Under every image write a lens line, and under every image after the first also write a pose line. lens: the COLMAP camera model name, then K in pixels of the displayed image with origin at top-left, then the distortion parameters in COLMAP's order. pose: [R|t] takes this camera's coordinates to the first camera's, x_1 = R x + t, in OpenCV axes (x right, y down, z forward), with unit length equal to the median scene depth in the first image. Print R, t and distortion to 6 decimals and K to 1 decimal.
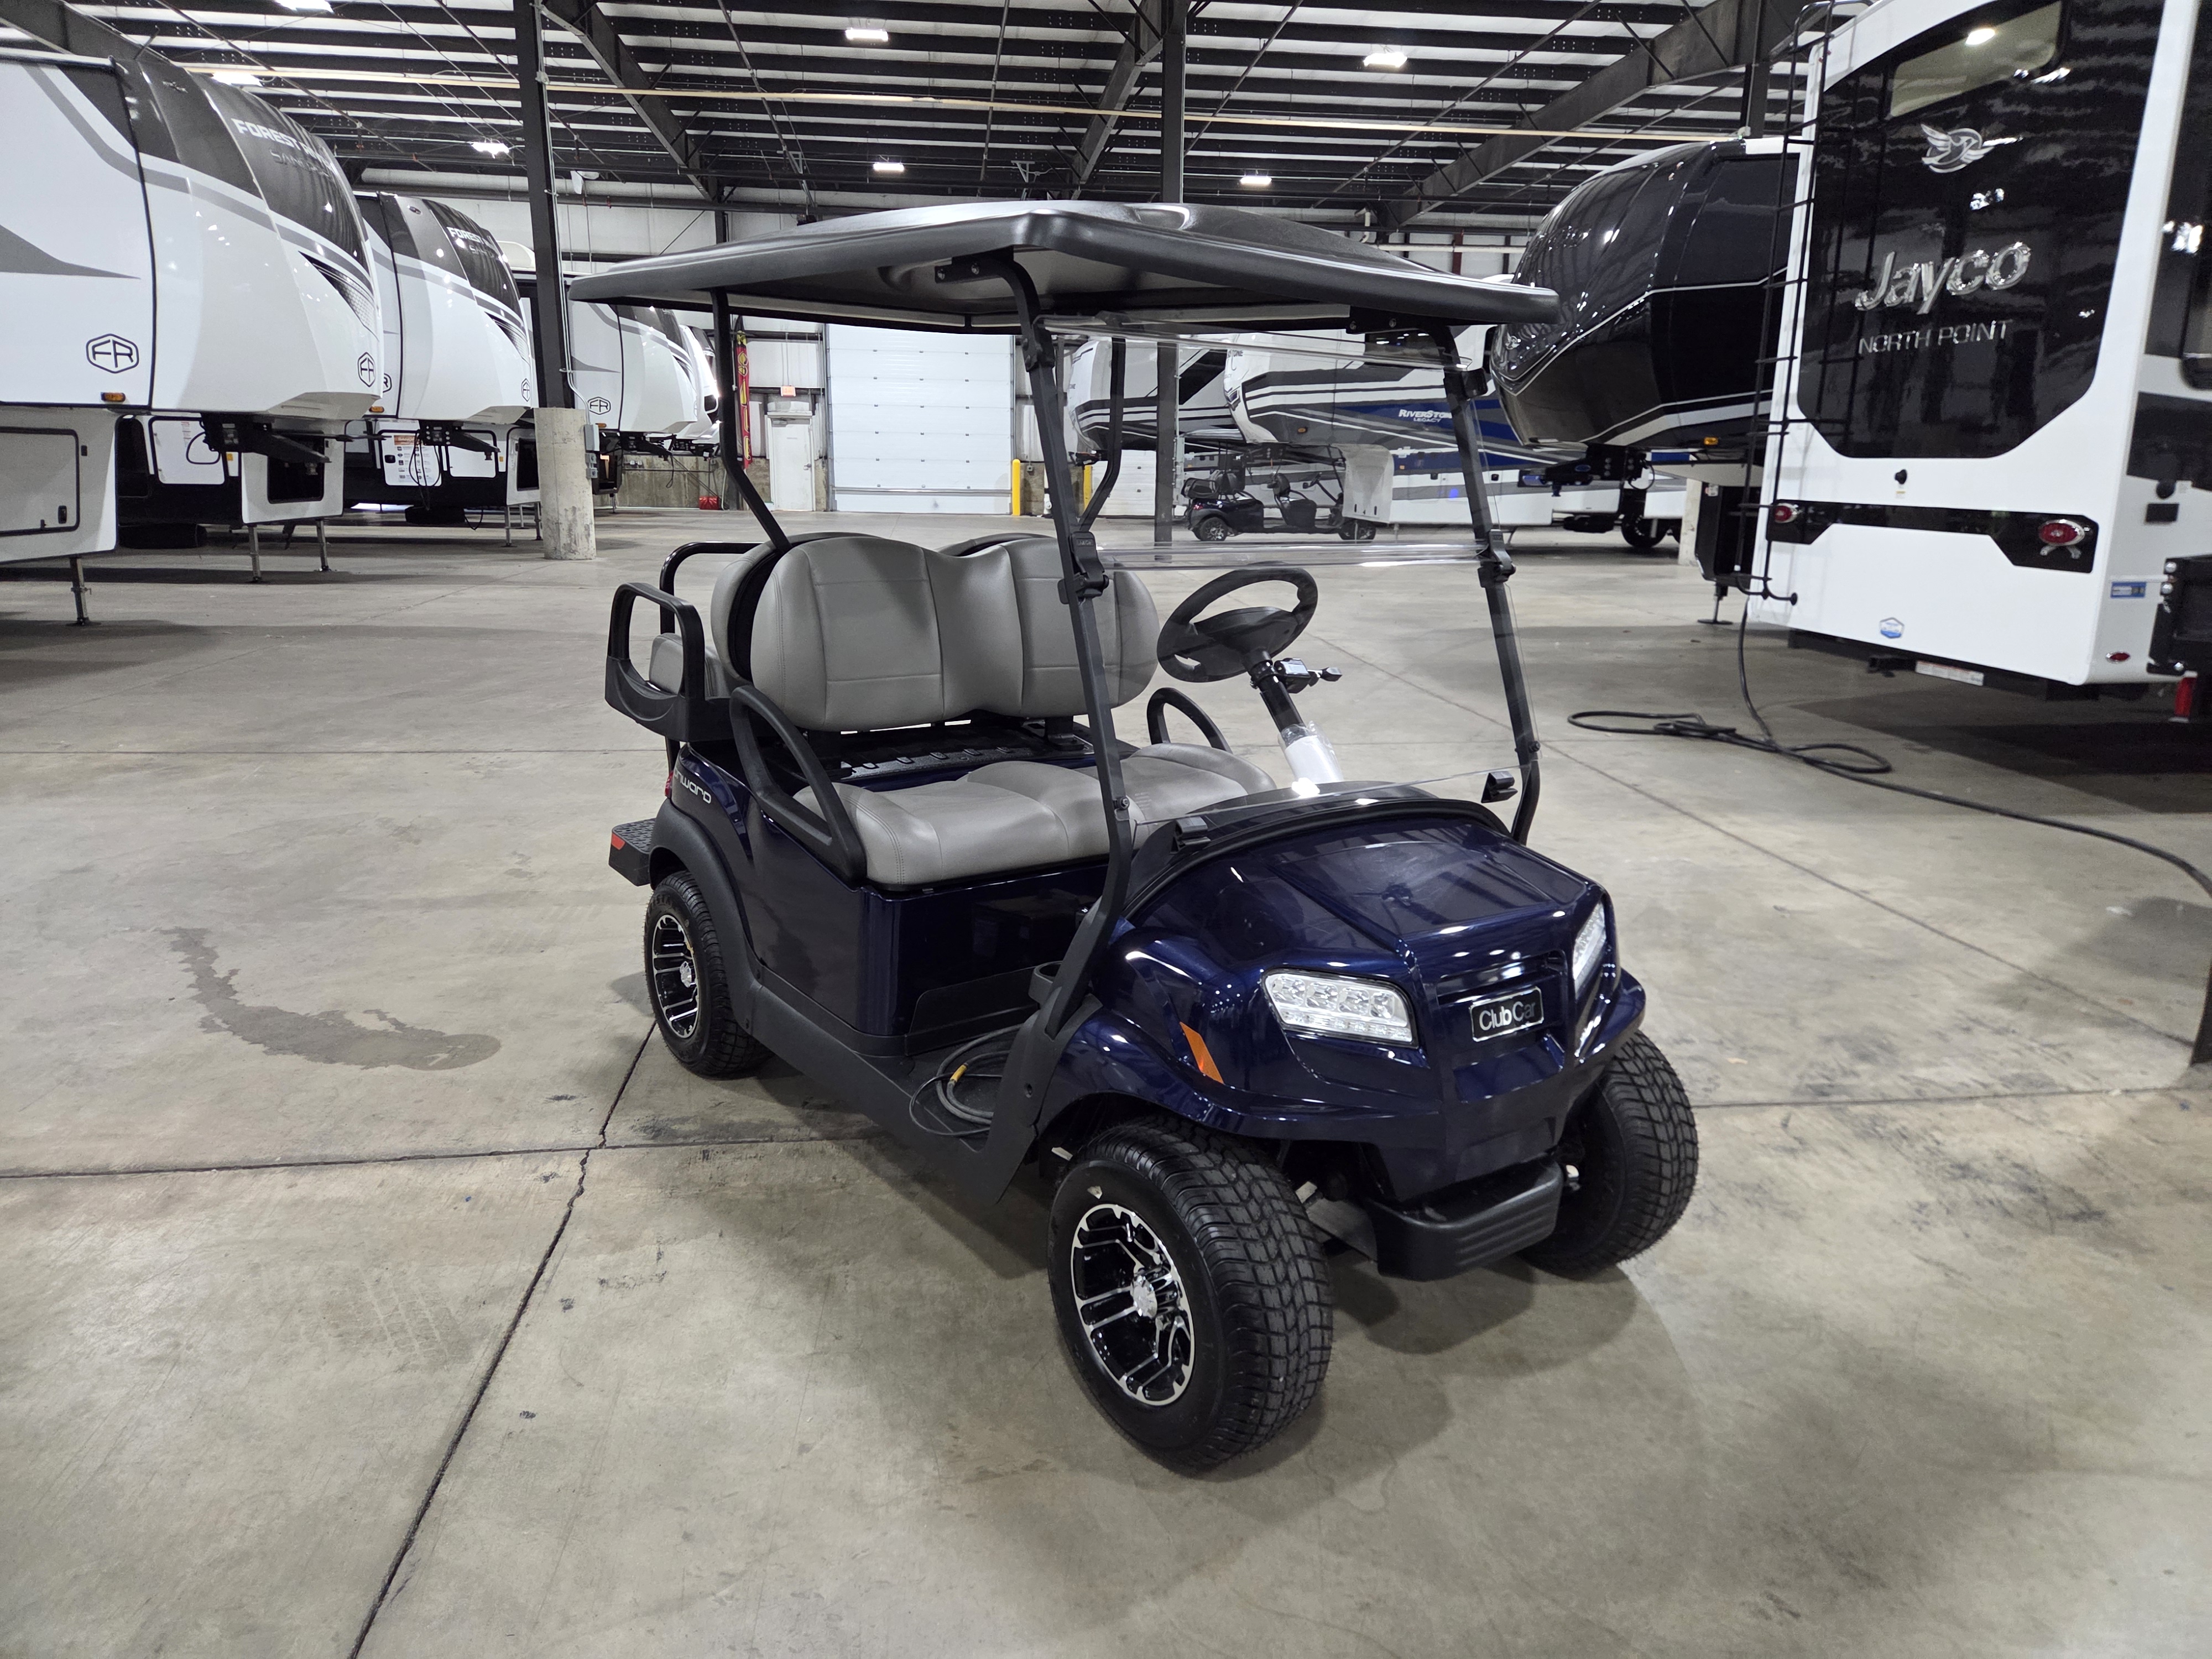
lens RADIAL K [[1478.4, 0, 1113.4], [0, 1478.4, 845.6], [0, 0, 1]] dist [0.067180, -0.057497]
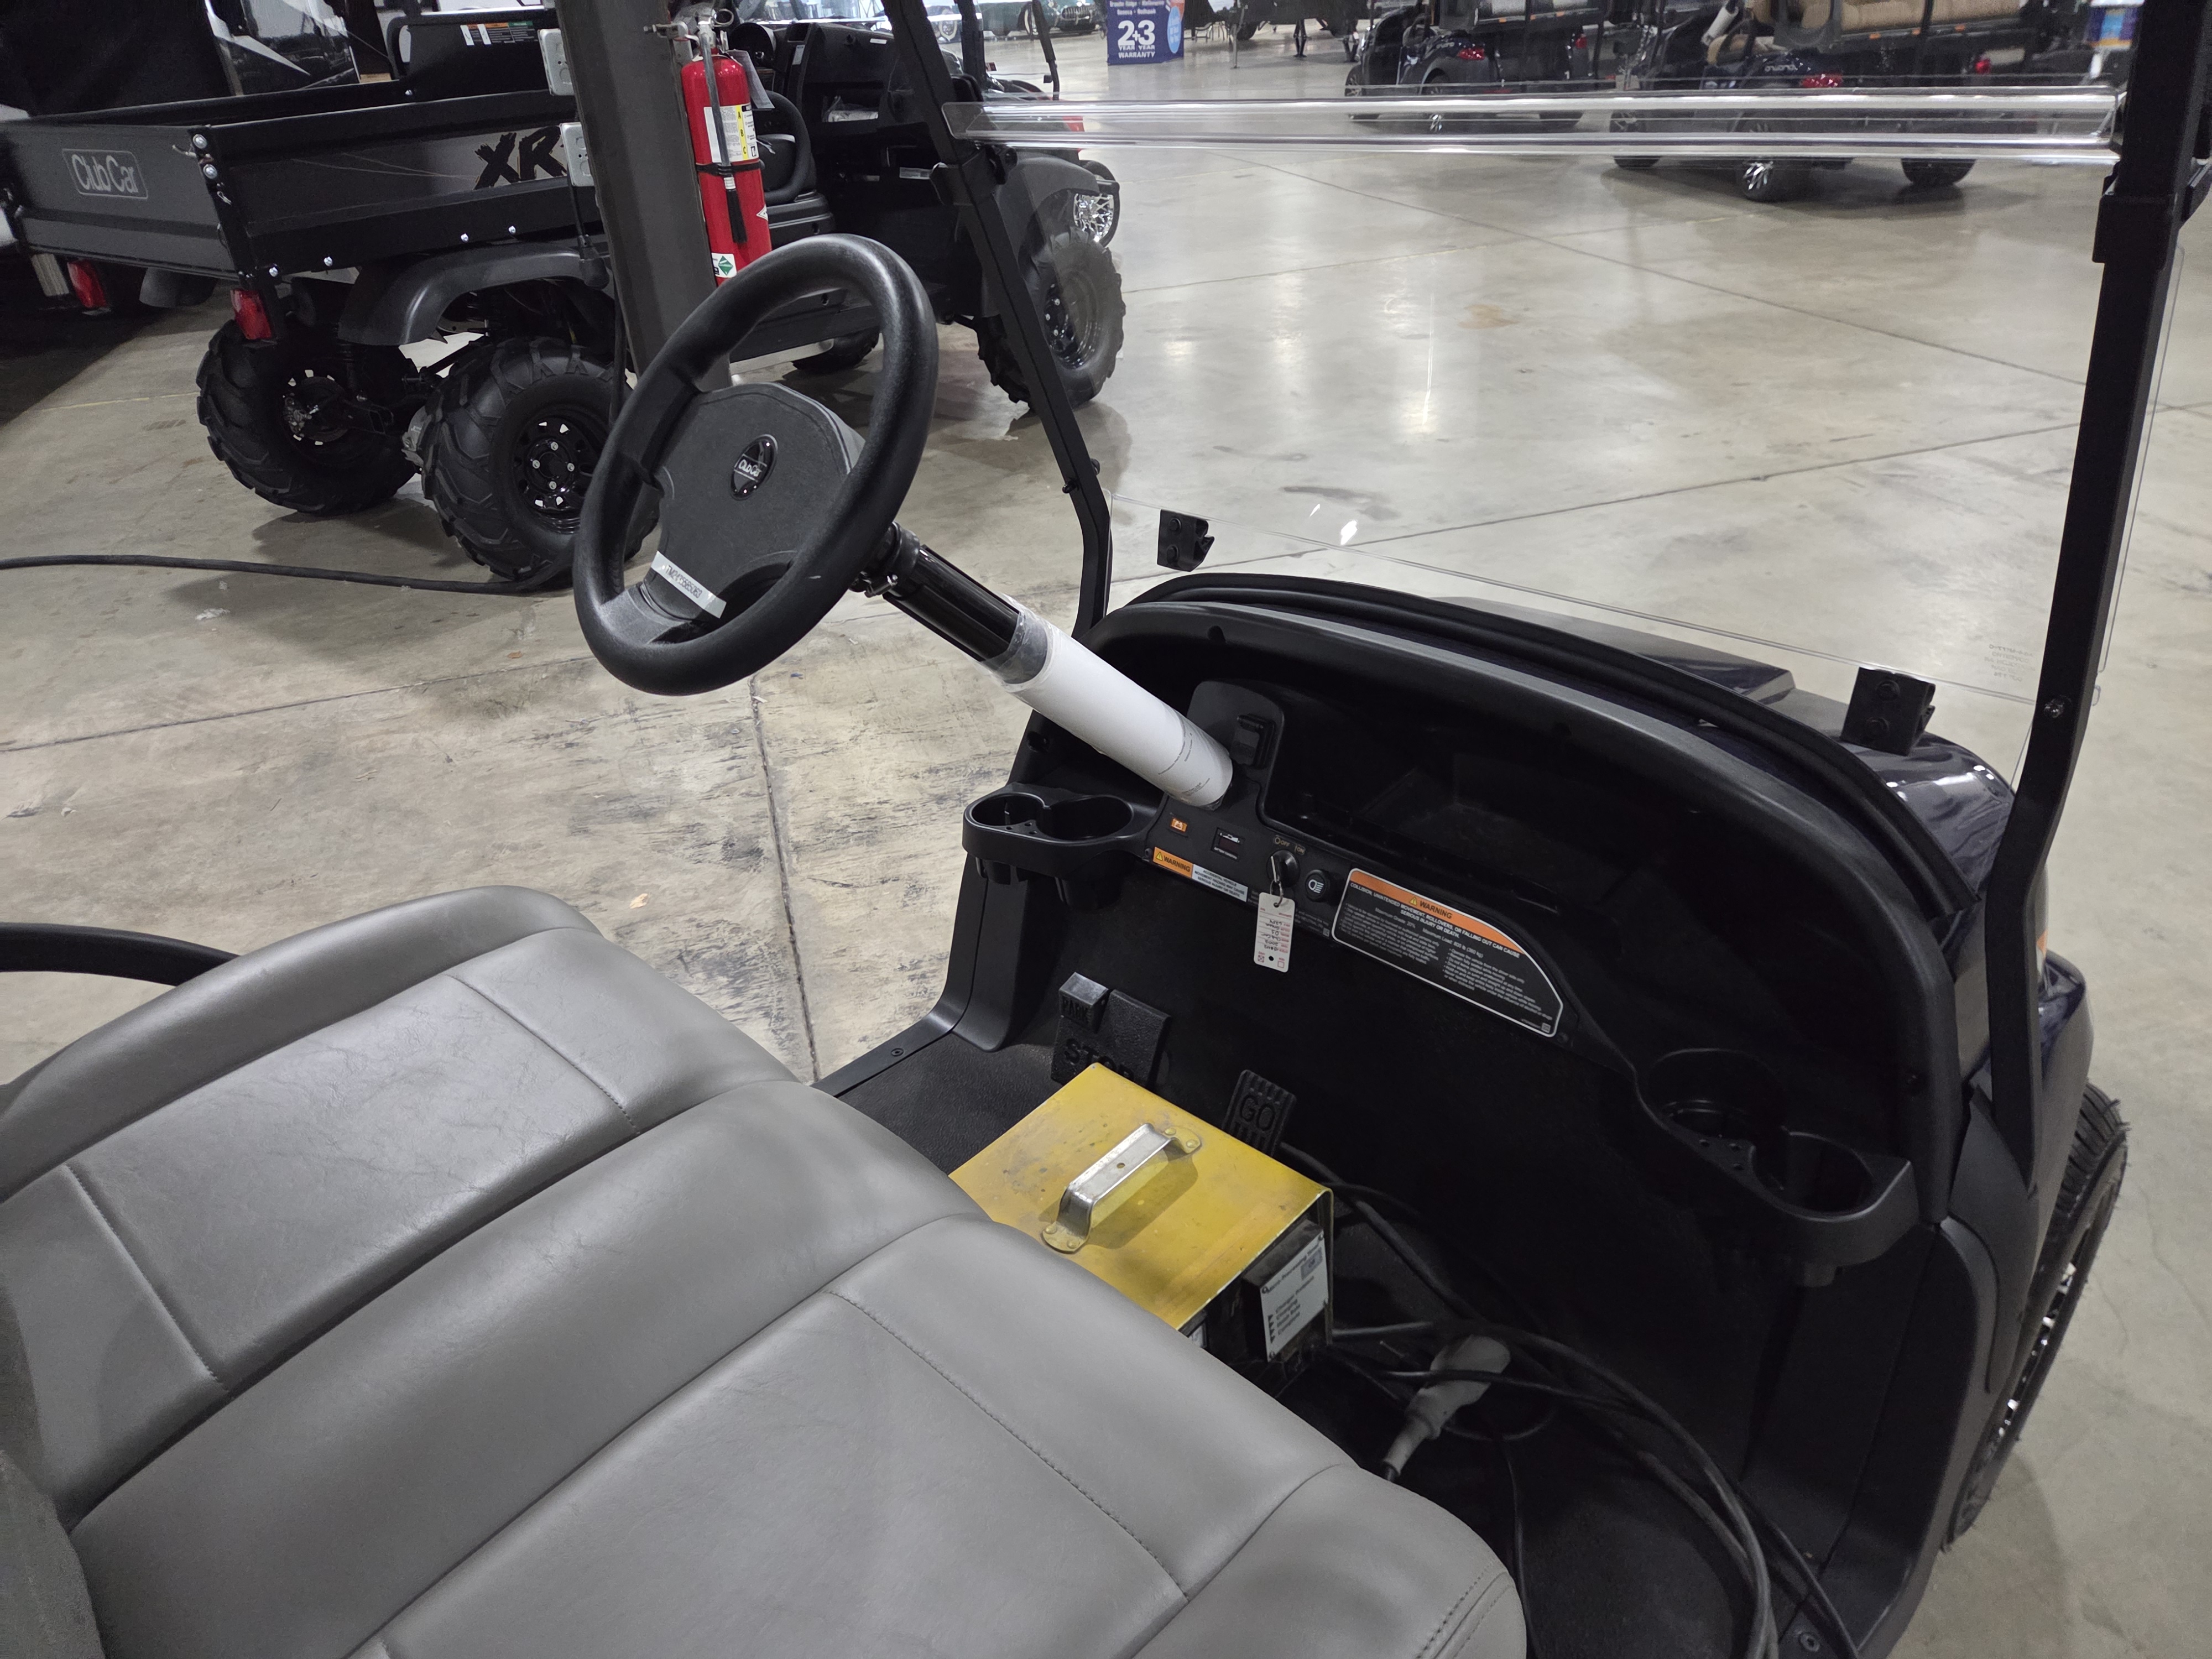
lens RADIAL K [[1478.4, 0, 1113.4], [0, 1478.4, 845.6], [0, 0, 1]] dist [0.067180, -0.057497]
pose [[-0.158028, -0.508839, 0.846233, -0.185371], [0.303084, 0.790637, 0.532009, -0.164555], [-0.939770, 0.340551, 0.029278, 0.650567]]
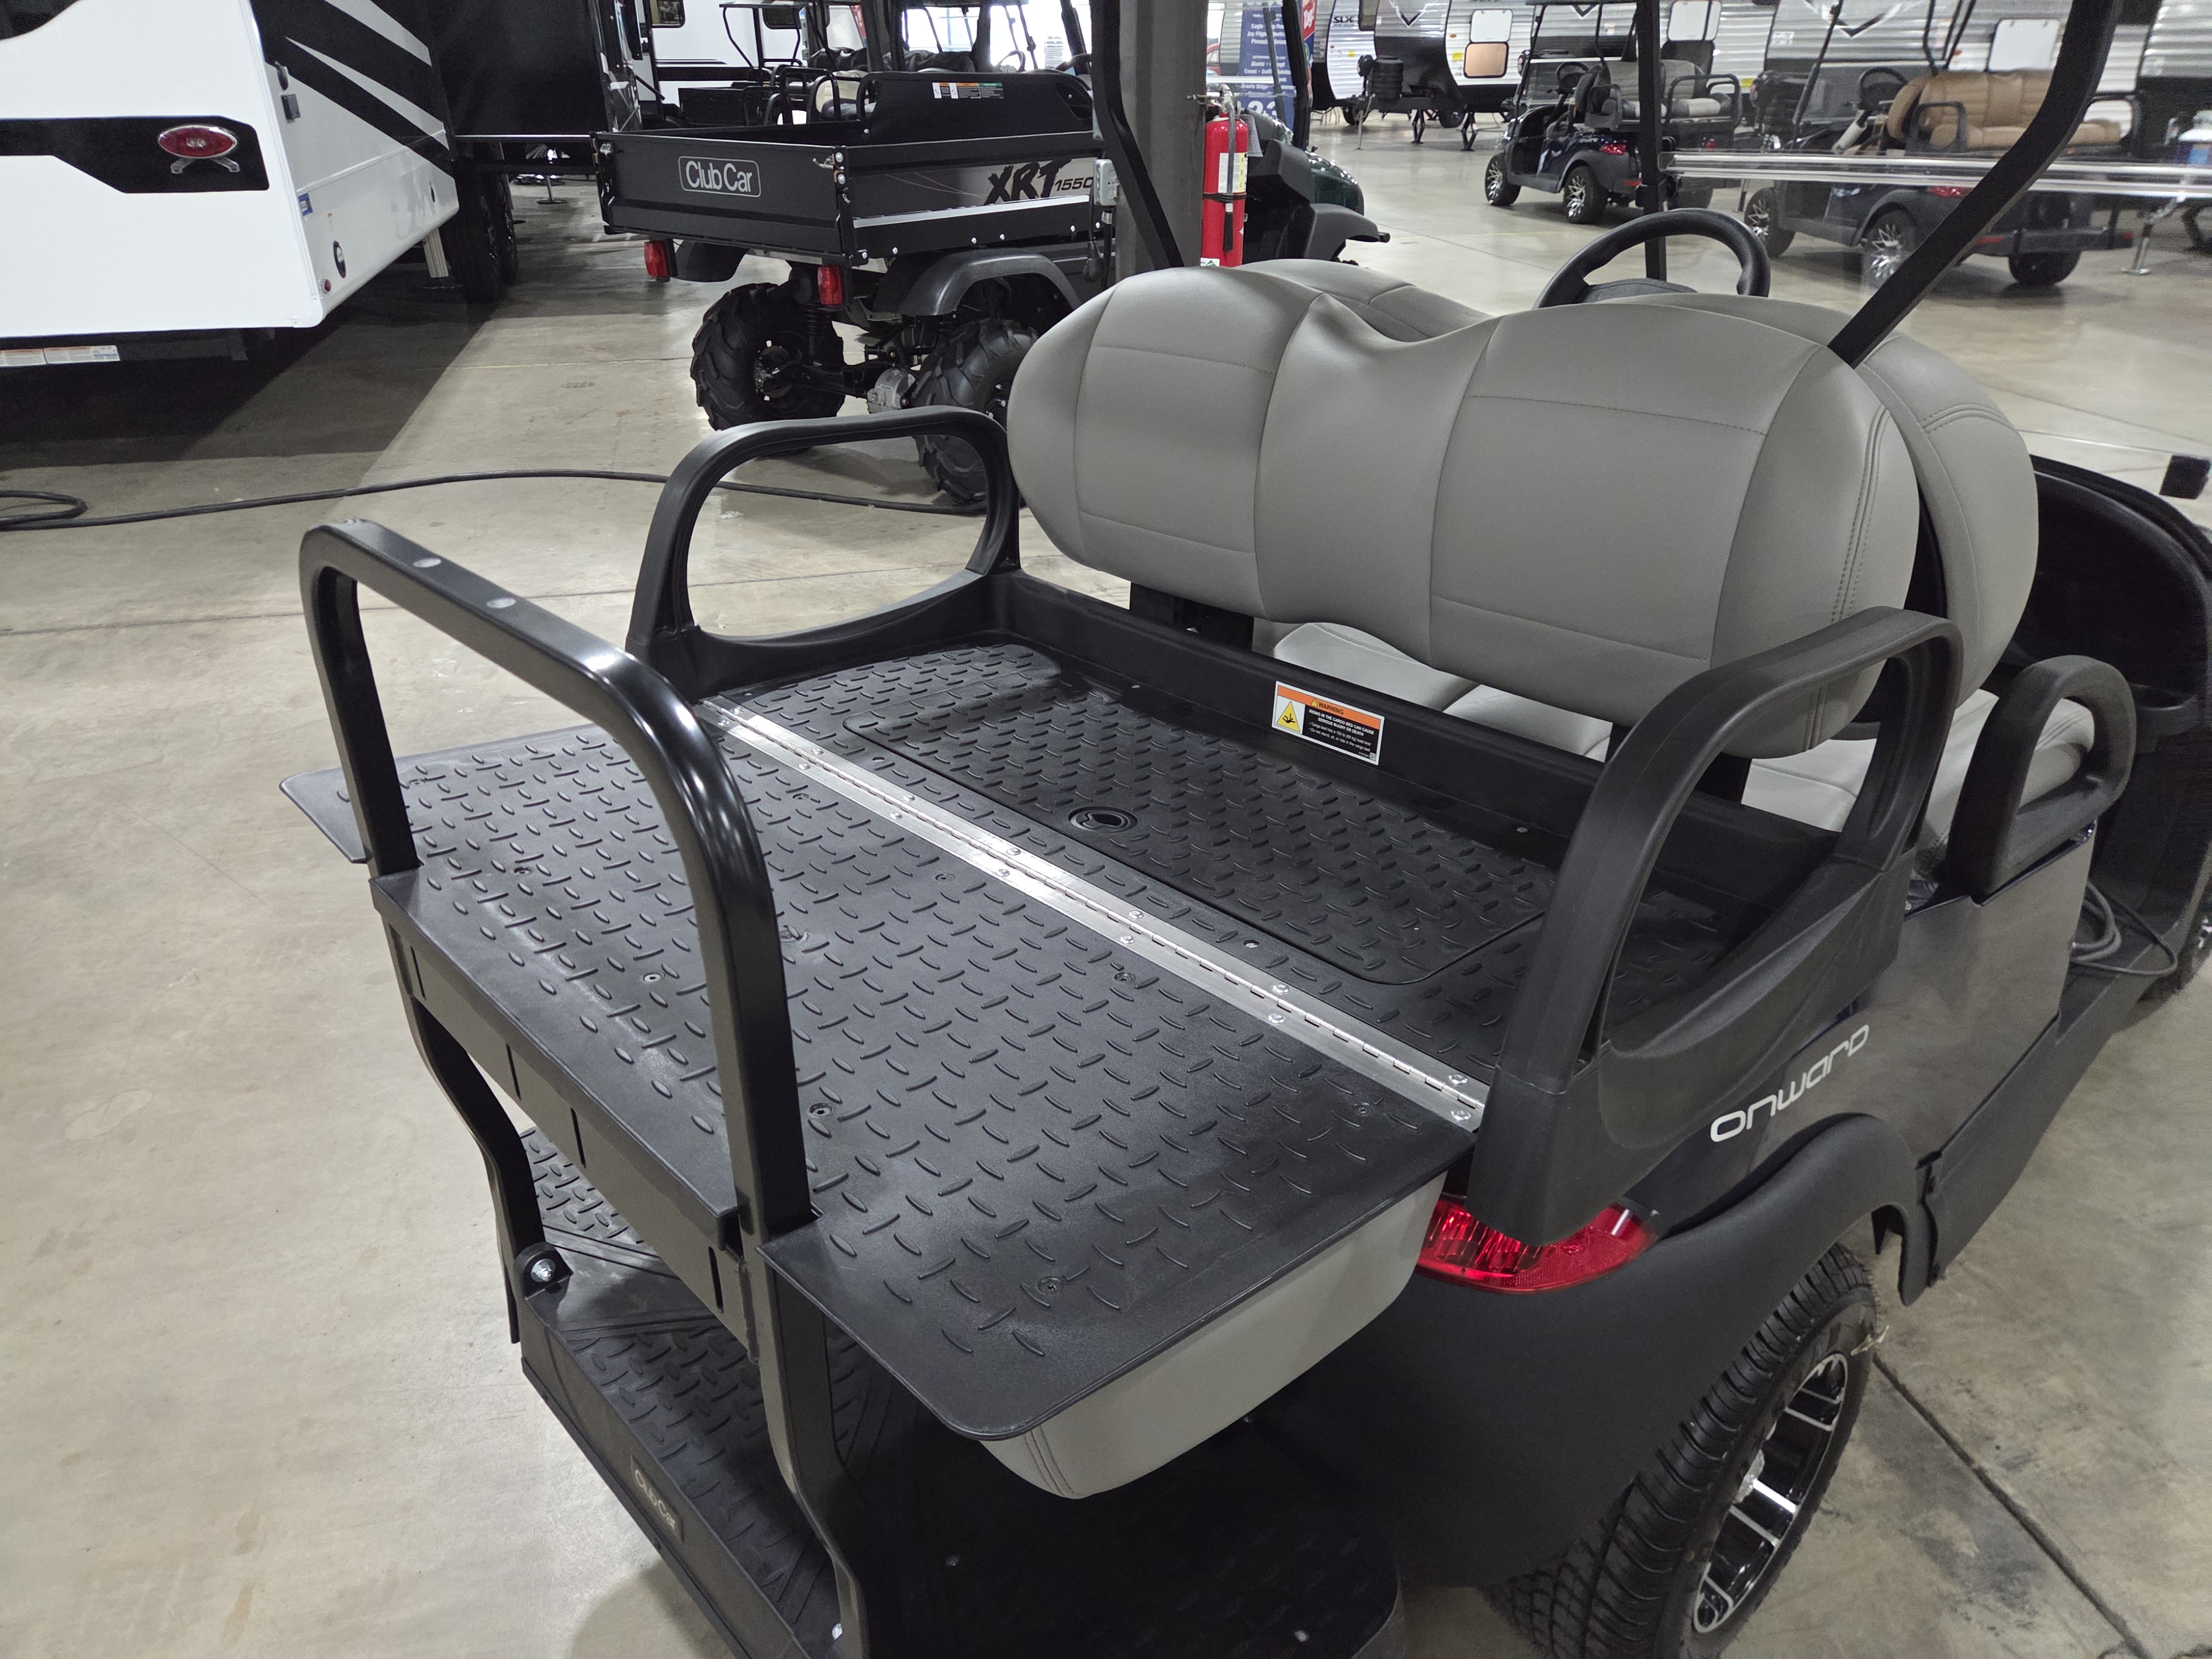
lens RADIAL K [[1481.4, 0, 1115.0], [0, 1481.4, 825.6], [0, 0, 1]] dist [0.065666, -0.058245]
pose [[-0.115220, -0.474621, 0.872616, -0.440062], [0.255277, 0.834815, 0.487767, -0.250222], [-0.959978, 0.278959, 0.024972, 0.897177]]
